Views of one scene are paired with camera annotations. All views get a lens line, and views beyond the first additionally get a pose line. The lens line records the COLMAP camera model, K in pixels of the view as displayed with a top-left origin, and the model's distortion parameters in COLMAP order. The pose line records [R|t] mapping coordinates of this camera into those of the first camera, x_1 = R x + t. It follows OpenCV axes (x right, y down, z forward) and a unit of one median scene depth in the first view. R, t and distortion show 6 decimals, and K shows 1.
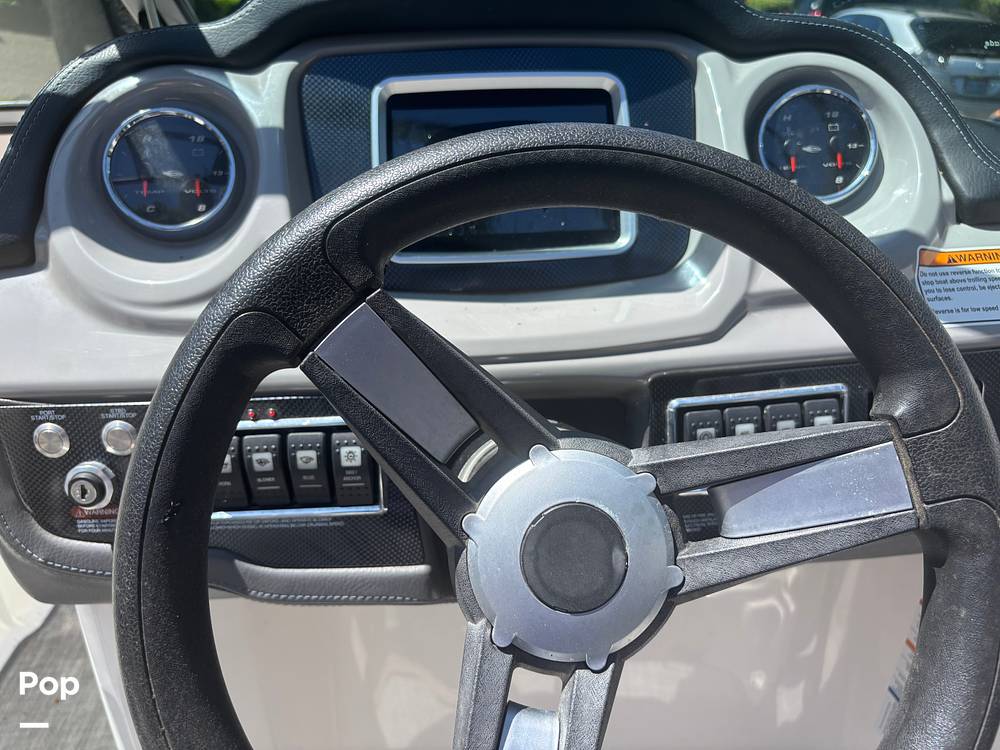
lens RADIAL K [[761.6, 0, 520.9], [0, 761.6, 364.7], [0, 0, 1]] dist [-0.013267, 0.020384]
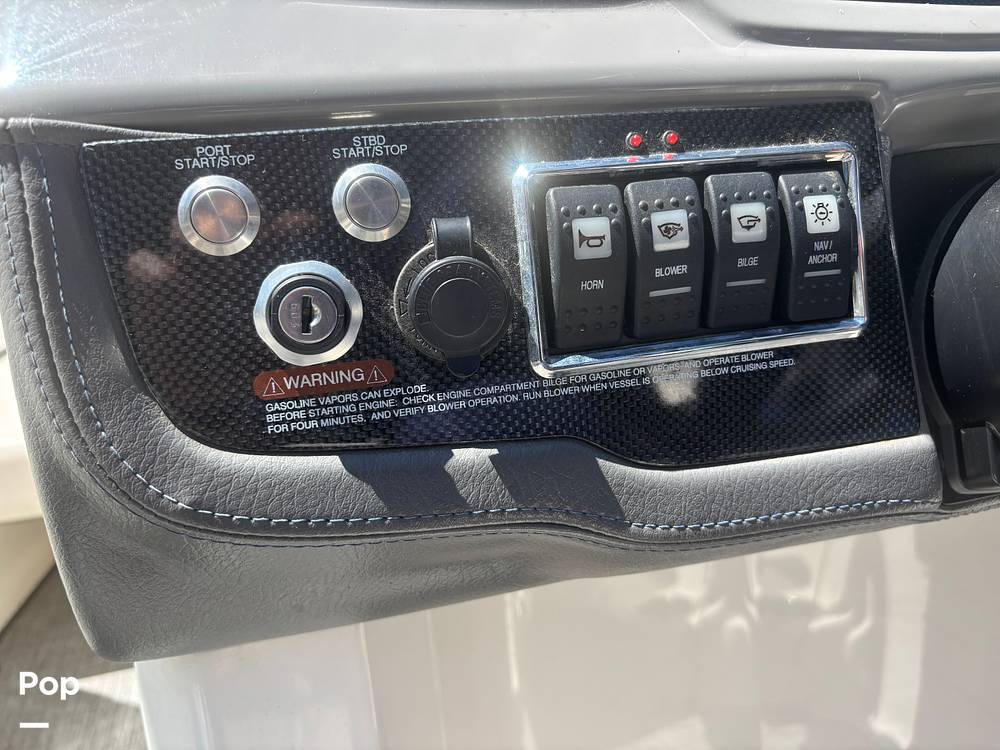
lens RADIAL K [[761.6, 0, 499.6], [0, 761.6, 369.5], [0, 0, 1]] dist [-0.013267, 0.020384]
pose [[0.977909, -0.090306, 0.188517, -0.529917], [0.119680, 0.981300, -0.150752, 0.268741], [-0.171378, 0.169984, 0.970430, 0.529351]]
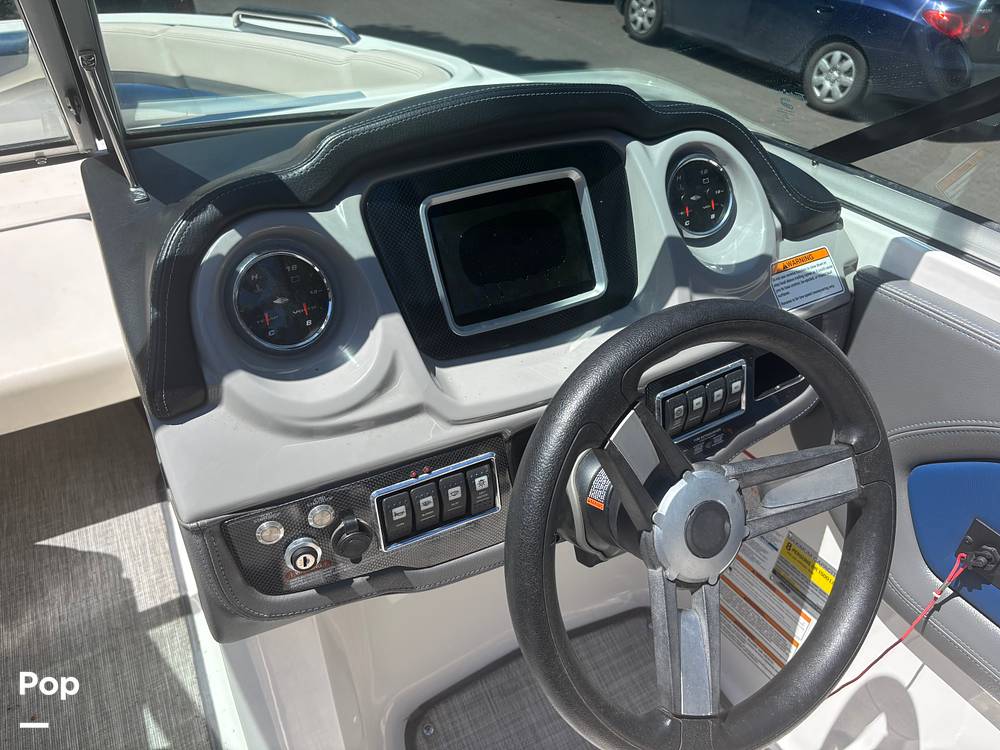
lens RADIAL K [[761.6, 0, 496.9], [0, 761.6, 373.4], [0, 0, 1]] dist [-0.013267, 0.020384]
pose [[0.916349, -0.216090, 0.337060, -0.621615], [0.144394, 0.963558, 0.225182, -0.392204], [-0.373436, -0.157676, 0.914157, -0.301238]]
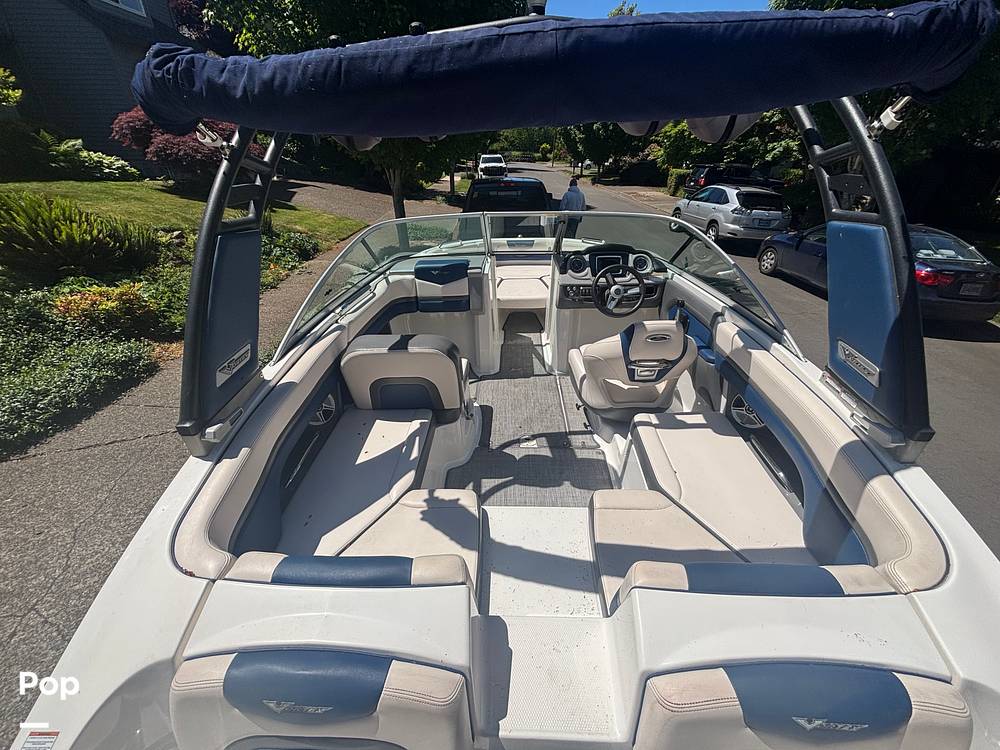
lens RADIAL K [[398.4, 0, 502.8], [0, 398.4, 379.9], [0, 0, 1]] dist [-0.001333, -0.000499]
pose [[0.995220, 0.054489, -0.081041, -1.008258], [-0.049222, 0.996629, 0.065631, 1.084699], [0.084344, -0.061328, 0.994548, -4.936510]]
